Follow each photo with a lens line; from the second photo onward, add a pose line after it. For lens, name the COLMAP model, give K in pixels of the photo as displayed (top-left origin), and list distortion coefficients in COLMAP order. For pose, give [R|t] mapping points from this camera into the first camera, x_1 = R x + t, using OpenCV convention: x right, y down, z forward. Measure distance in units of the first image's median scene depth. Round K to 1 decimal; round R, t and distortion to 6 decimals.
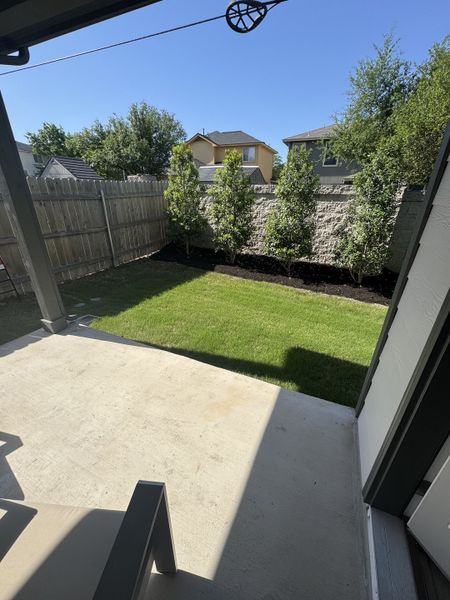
lens RADIAL K [[237.9, 0, 225.0], [0, 237.9, 300.0], [0, 0, 1]] dist [0.000937, 0.000090]
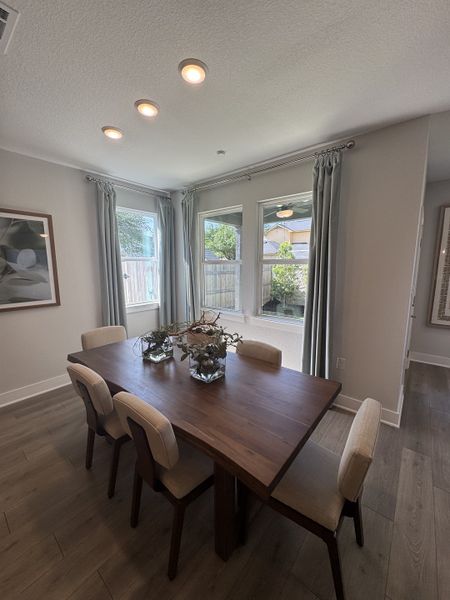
lens RADIAL K [[237.9, 0, 225.0], [0, 237.9, 300.0], [0, 0, 1]] dist [0.000937, 0.000090]
pose [[0.960497, 0.021507, -0.277457, -0.113170], [-0.098607, 0.958625, -0.267048, 0.202778], [0.260233, 0.283858, 0.922878, -0.488201]]
